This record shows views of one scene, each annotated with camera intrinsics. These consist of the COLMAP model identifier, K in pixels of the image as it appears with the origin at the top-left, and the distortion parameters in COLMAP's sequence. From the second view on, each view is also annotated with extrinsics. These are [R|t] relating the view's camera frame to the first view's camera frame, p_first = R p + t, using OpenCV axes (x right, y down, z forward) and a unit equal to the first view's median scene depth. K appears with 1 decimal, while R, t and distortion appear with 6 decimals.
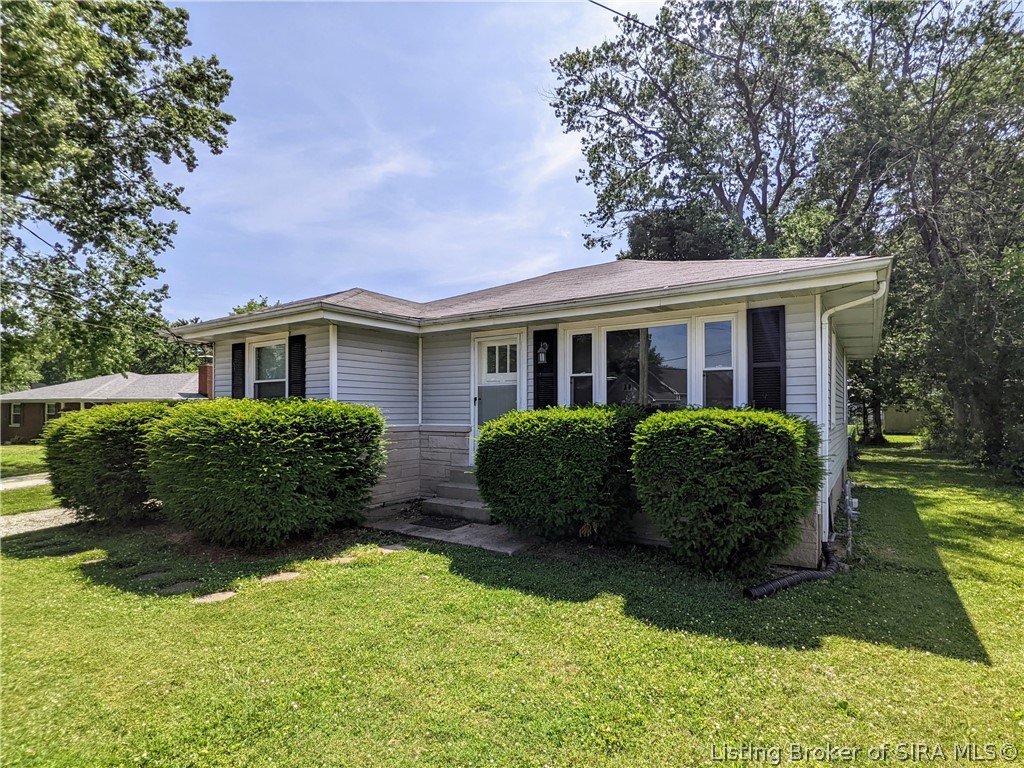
lens RADIAL K [[505.0, 0, 559.9], [0, 505.0, 403.8], [0, 0, 1]] dist [-0.007198, -0.000941]
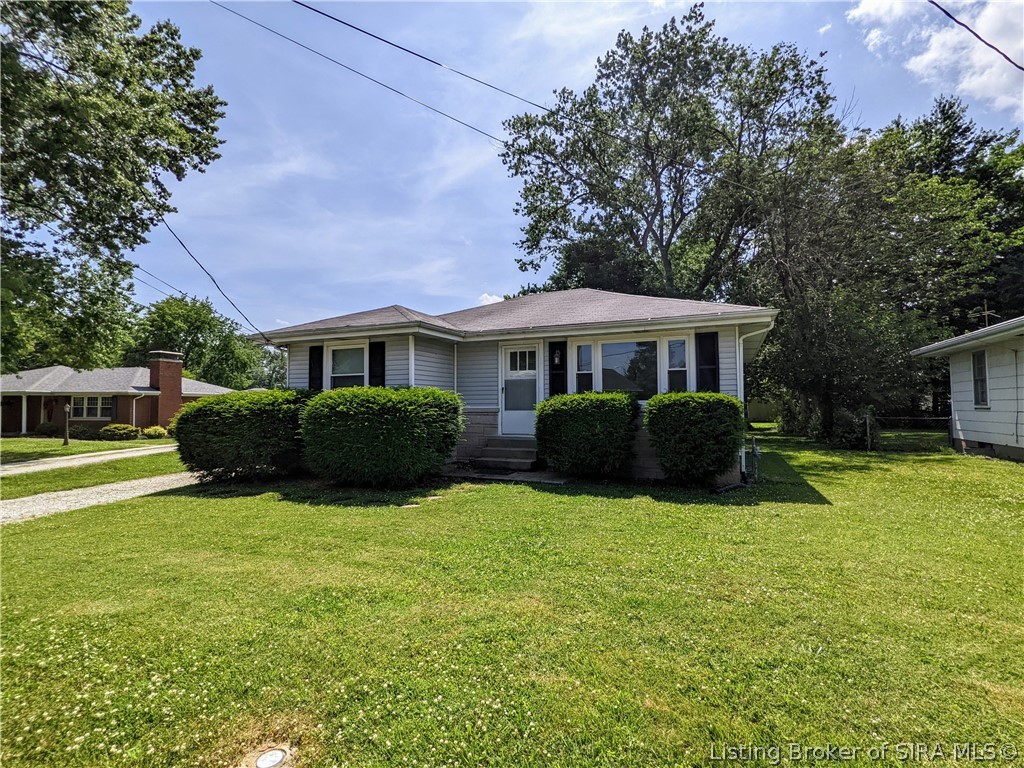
lens RADIAL K [[490.7, 0, 519.4], [0, 490.7, 383.1], [0, 0, 1]] dist [0.000420, 0.000390]
pose [[0.987693, 0.004702, 0.156334, -0.334995], [0.000770, 0.999390, -0.034927, 0.022915], [-0.156402, 0.034617, 0.987087, -0.367756]]
